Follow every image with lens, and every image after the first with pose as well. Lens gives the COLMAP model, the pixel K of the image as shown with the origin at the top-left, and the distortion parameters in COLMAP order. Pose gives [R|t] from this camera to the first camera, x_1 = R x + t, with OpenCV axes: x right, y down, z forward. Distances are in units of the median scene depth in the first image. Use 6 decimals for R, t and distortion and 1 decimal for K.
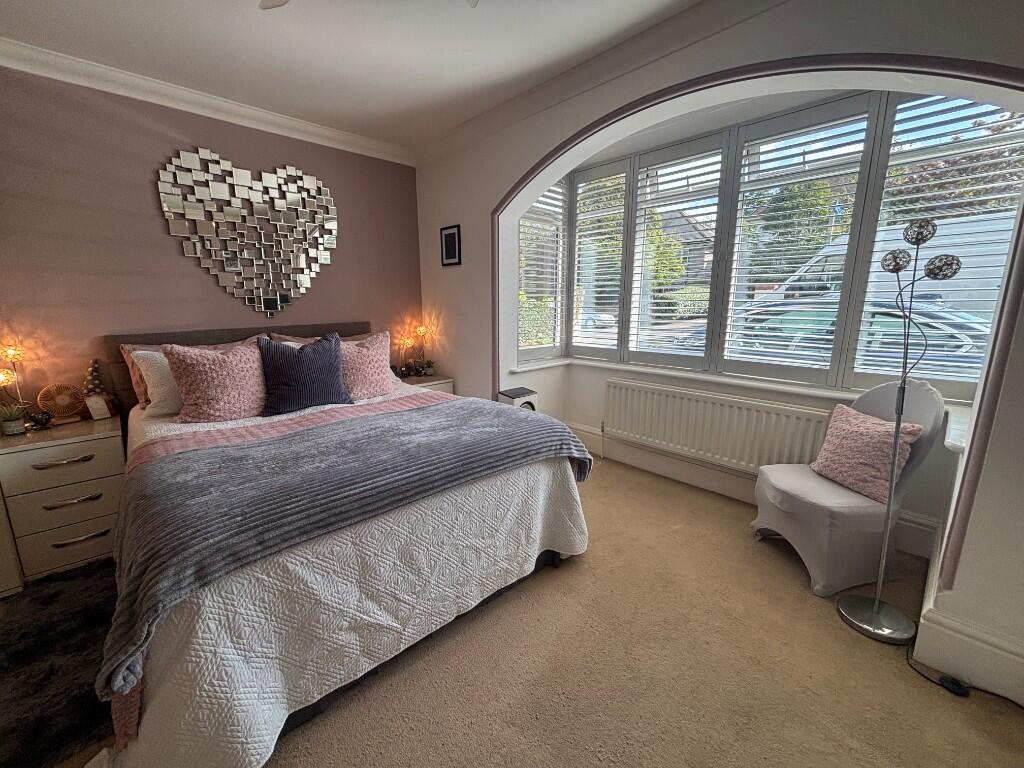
lens RADIAL K [[412.1, 0, 510.9], [0, 412.1, 385.1], [0, 0, 1]] dist [-0.003047, -0.000187]
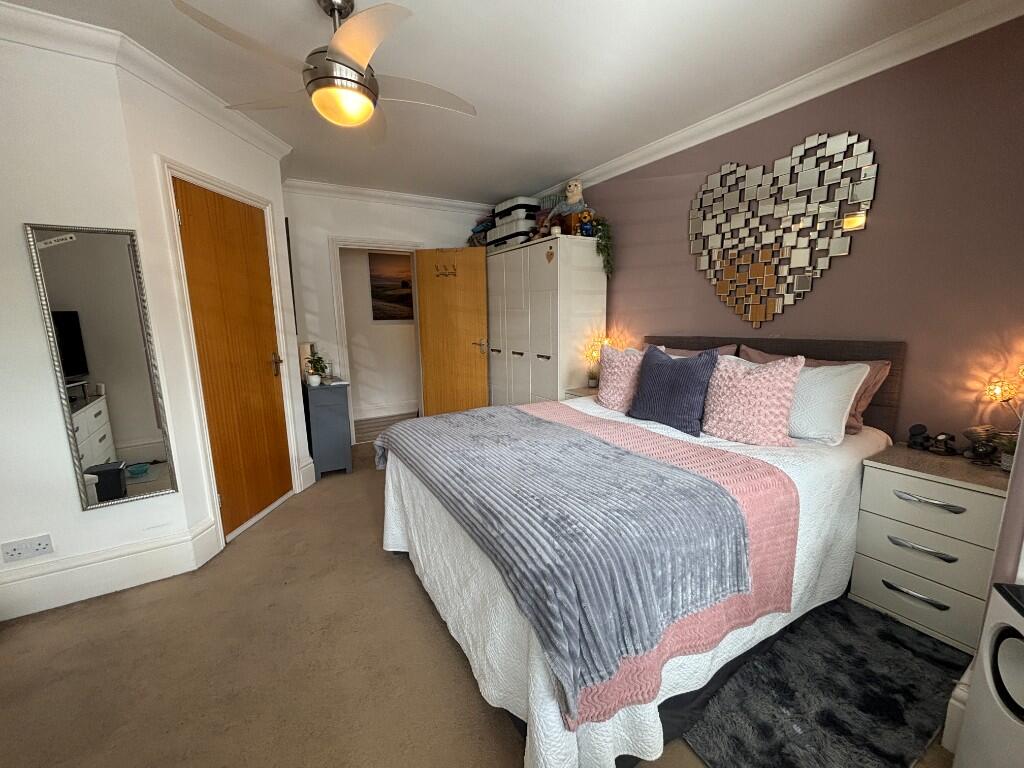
lens RADIAL K [[412.1, 0, 510.9], [0, 412.1, 385.1], [0, 0, 1]] dist [-0.003047, -0.000187]
pose [[-0.202959, 0.176125, -0.963217, 0.405563], [-0.175876, 0.961136, 0.212803, -0.143297], [0.963263, 0.212597, -0.164095, 0.671977]]
